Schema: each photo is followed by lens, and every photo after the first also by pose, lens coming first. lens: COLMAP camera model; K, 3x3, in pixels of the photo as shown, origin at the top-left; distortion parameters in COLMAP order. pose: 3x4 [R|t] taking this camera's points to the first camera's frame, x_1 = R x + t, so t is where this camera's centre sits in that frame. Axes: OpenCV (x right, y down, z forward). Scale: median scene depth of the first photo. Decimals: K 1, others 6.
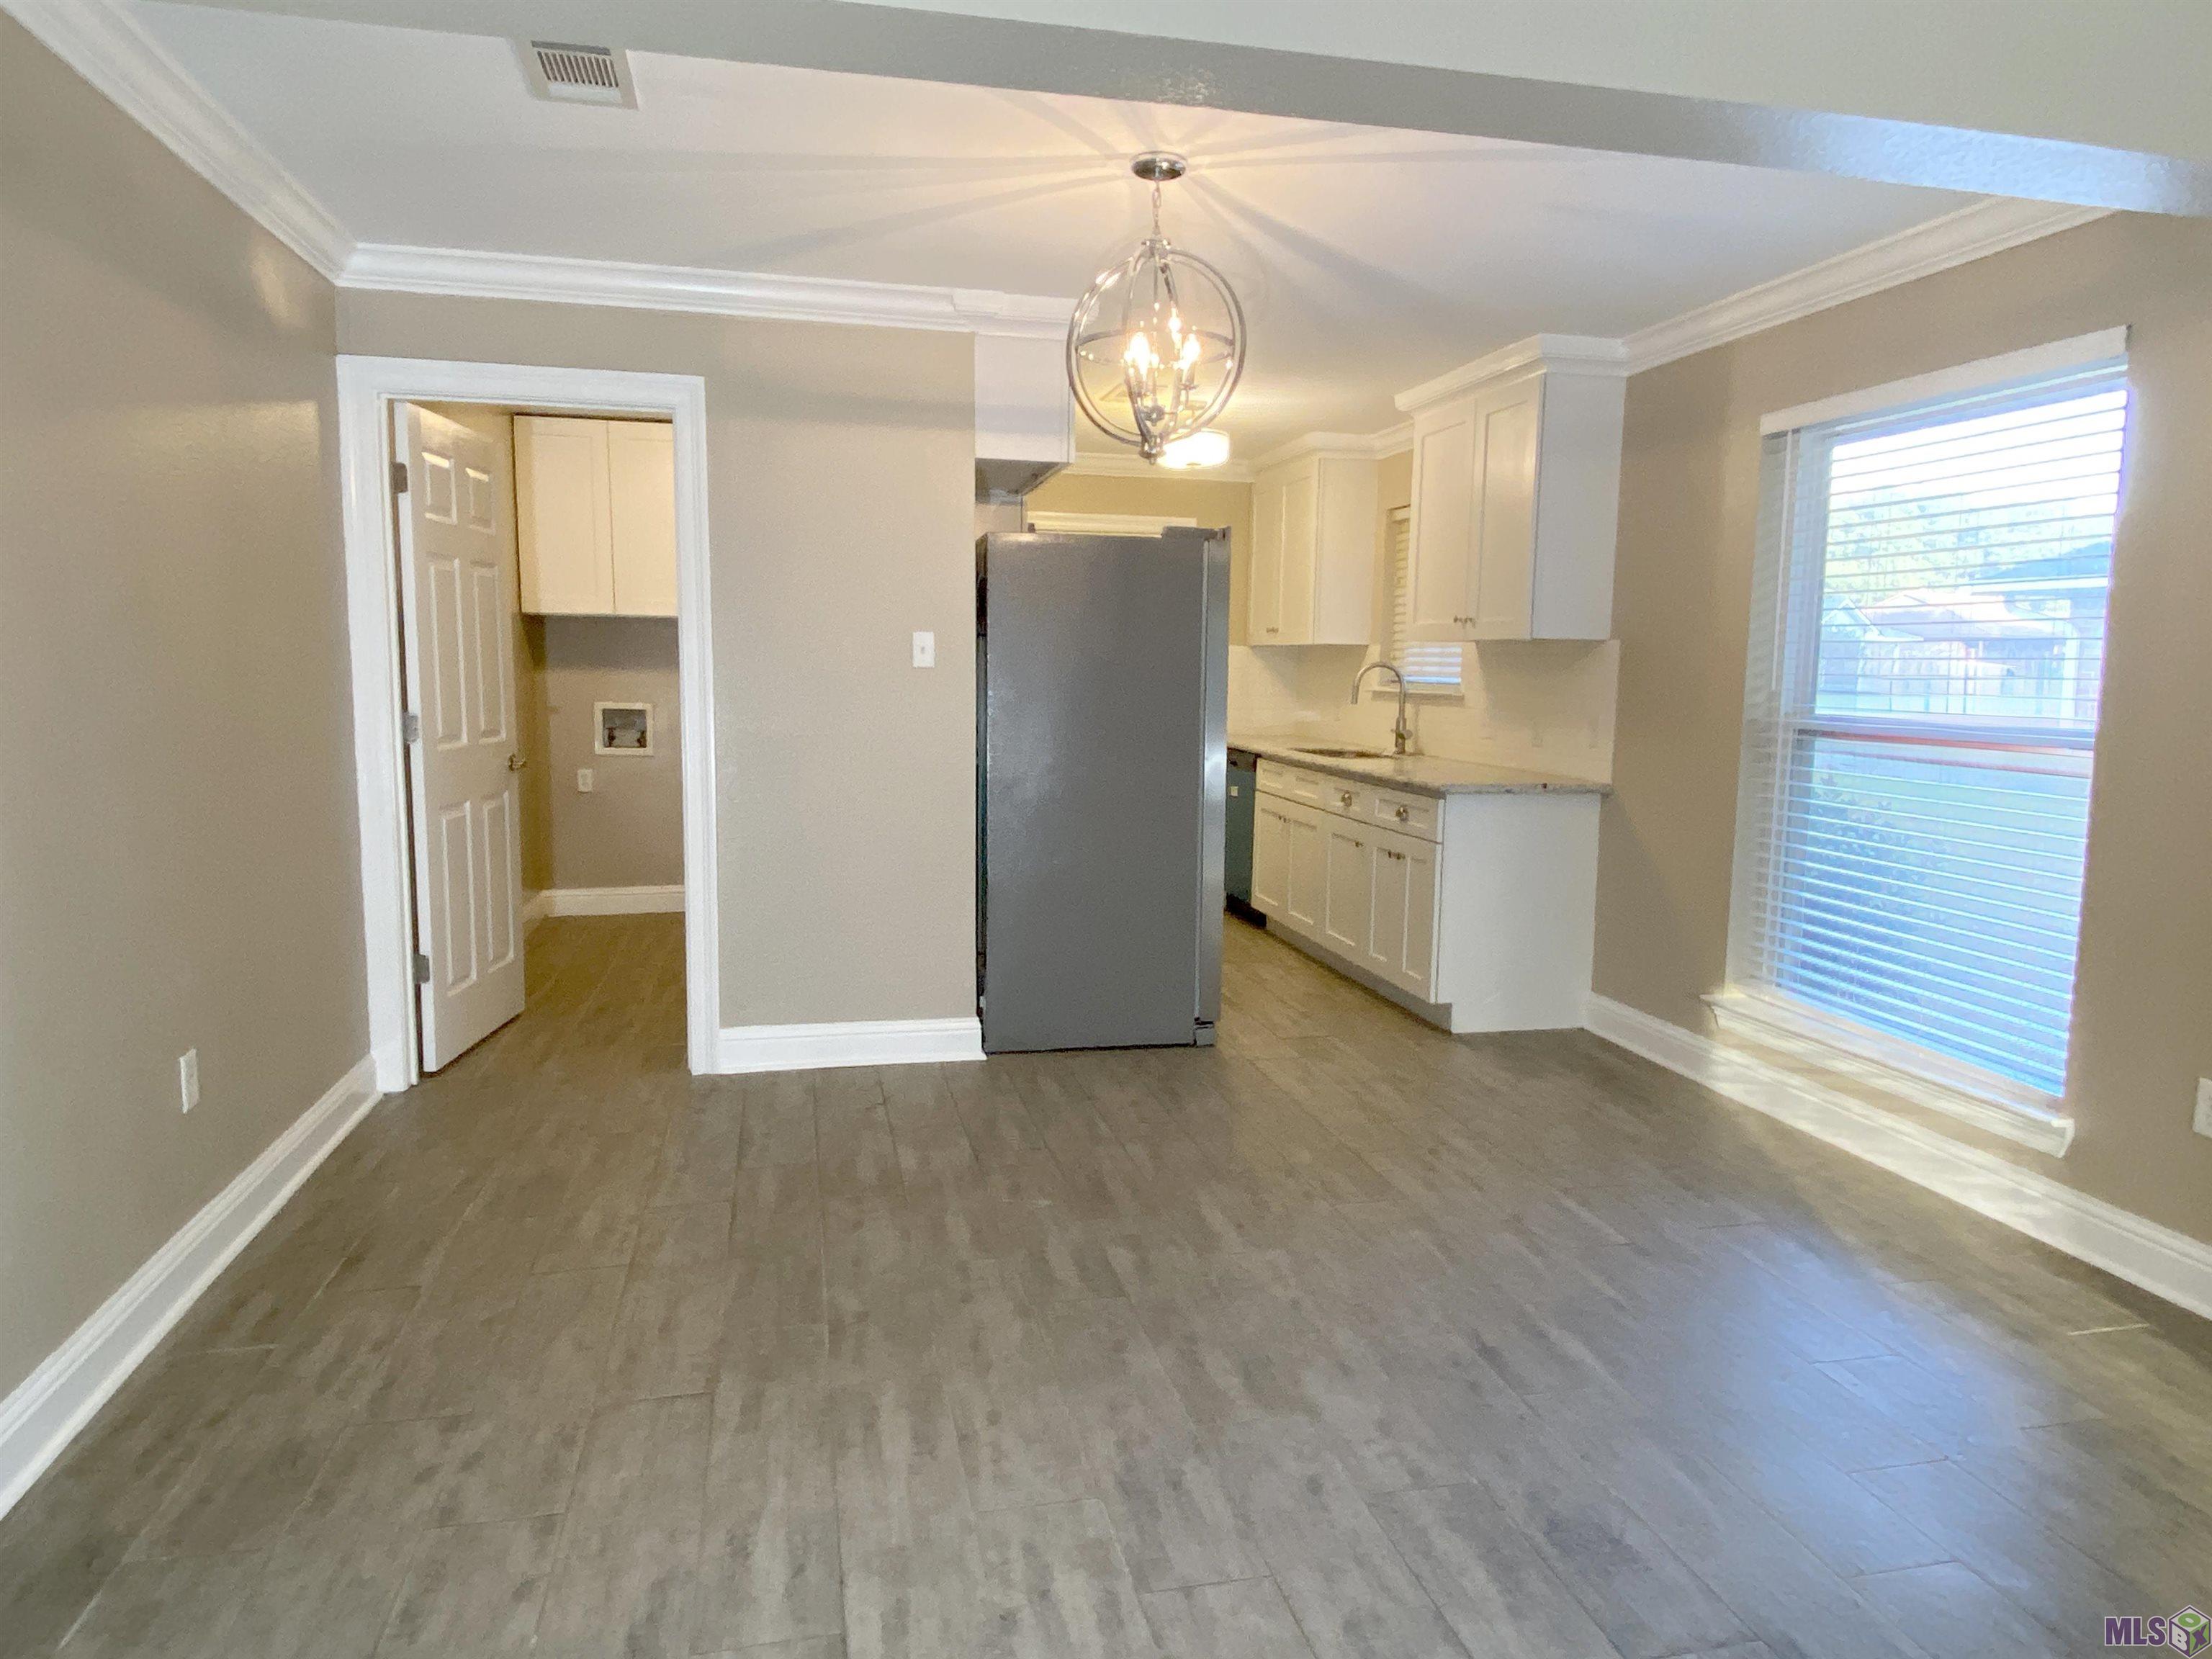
lens RADIAL K [[1396.0, 0, 1106.0], [0, 1396.0, 829.5], [0, 0, 1]] dist [0.076440, -0.080920]
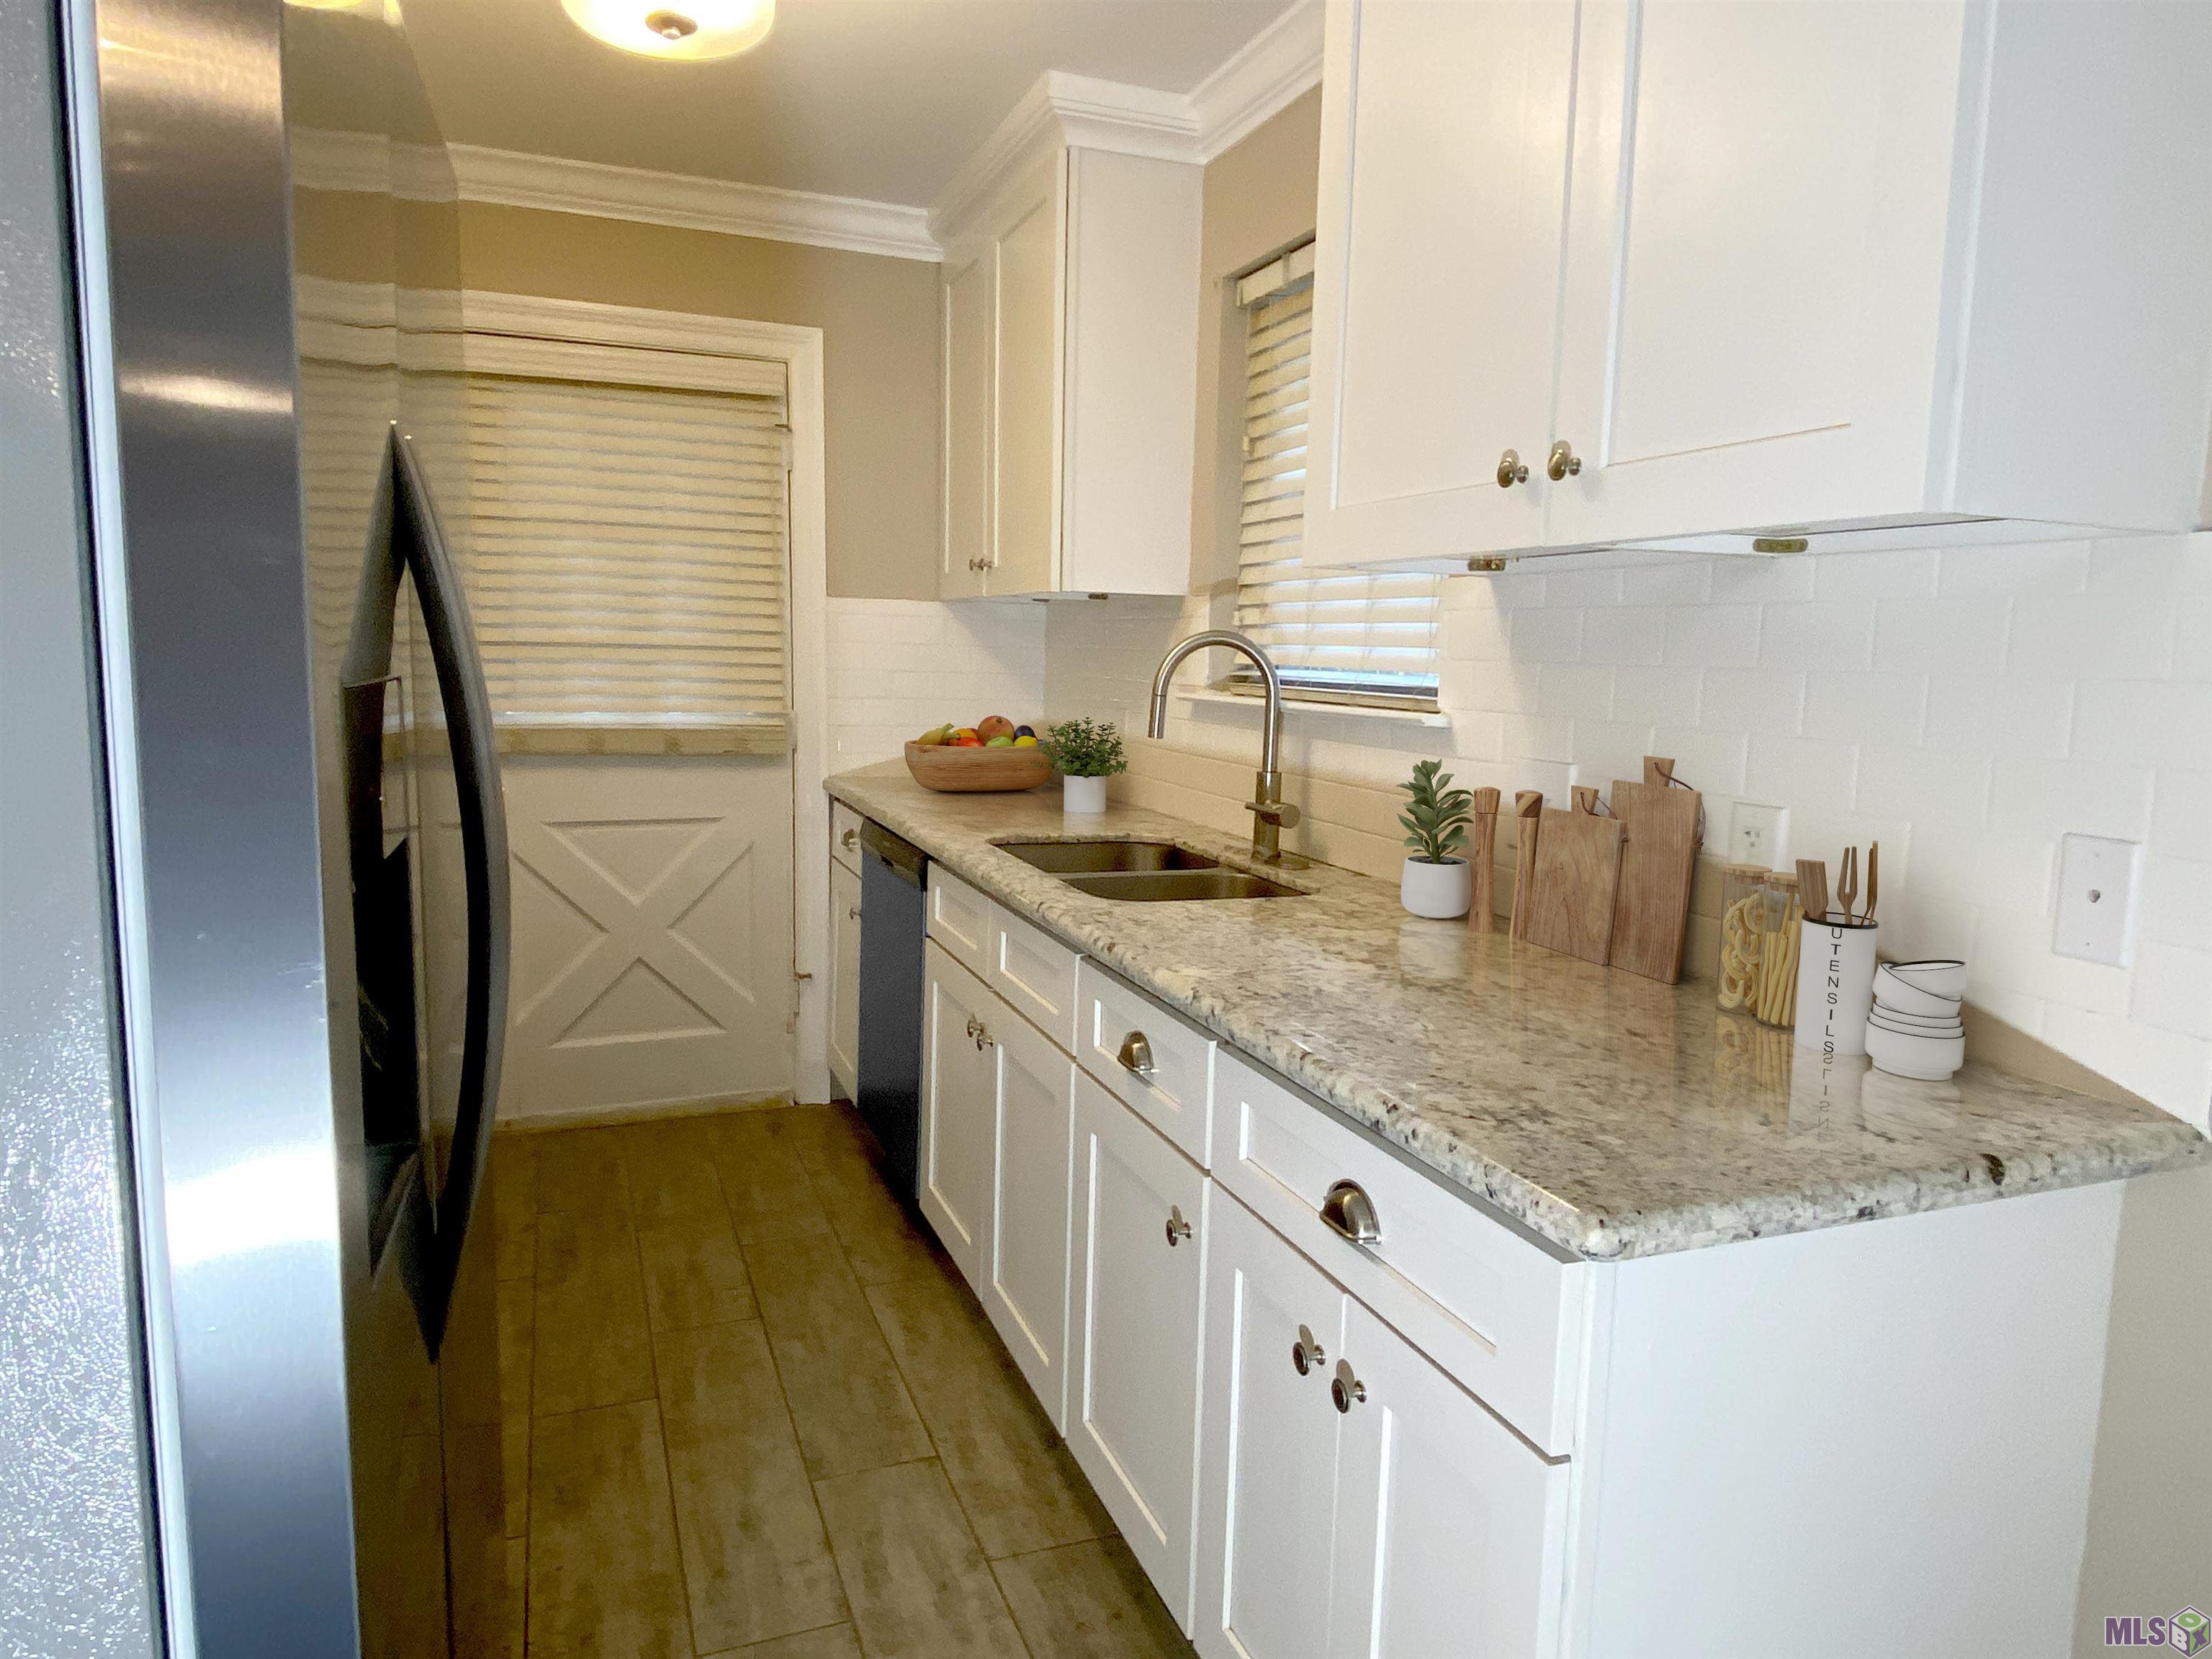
lens RADIAL K [[1396.0, 0, 1106.0], [0, 1396.0, 829.5], [0, 0, 1]] dist [0.076440, -0.080920]
pose [[0.988021, 0.001004, 0.154313, 0.152662], [-0.001975, 0.999979, 0.006141, -0.099311], [-0.154304, -0.006372, 0.988003, 0.919594]]
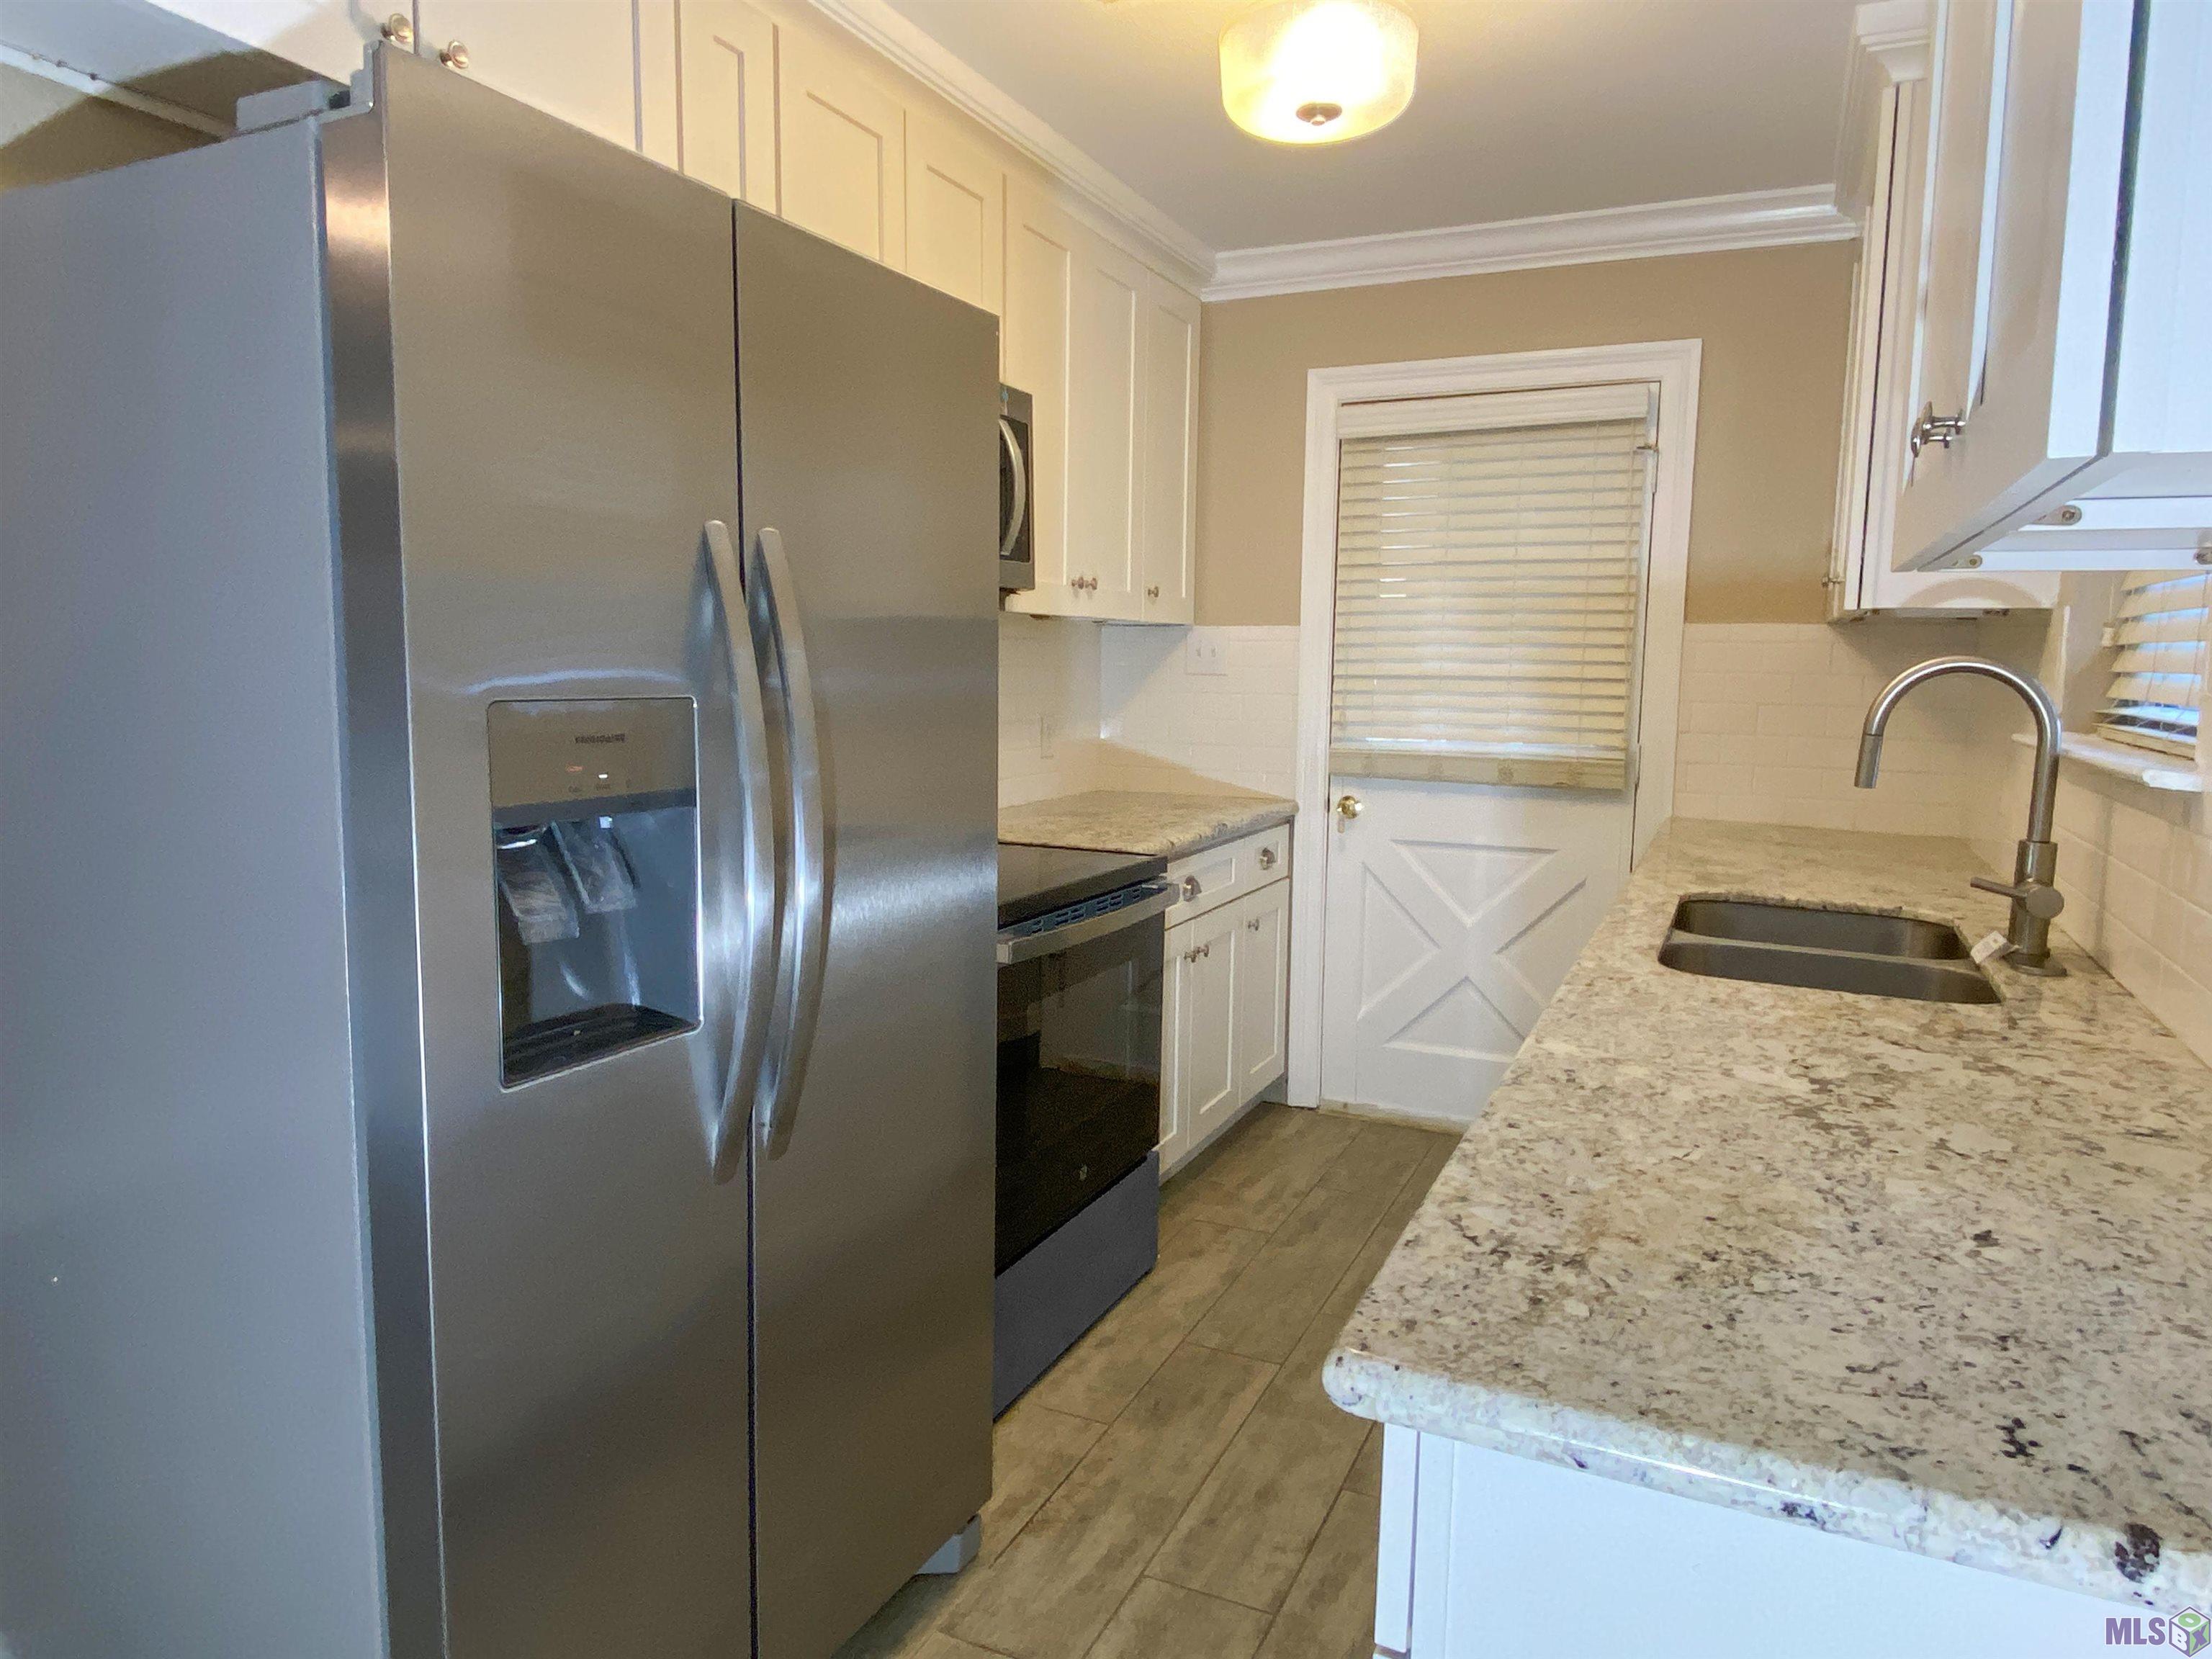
lens RADIAL K [[1396.0, 0, 1106.0], [0, 1396.0, 829.5], [0, 0, 1]] dist [0.076440, -0.080920]
pose [[0.797459, 0.085305, -0.597312, 0.353199], [-0.090161, 0.995688, 0.021827, -0.107591], [0.596599, 0.036448, 0.801712, 0.958454]]
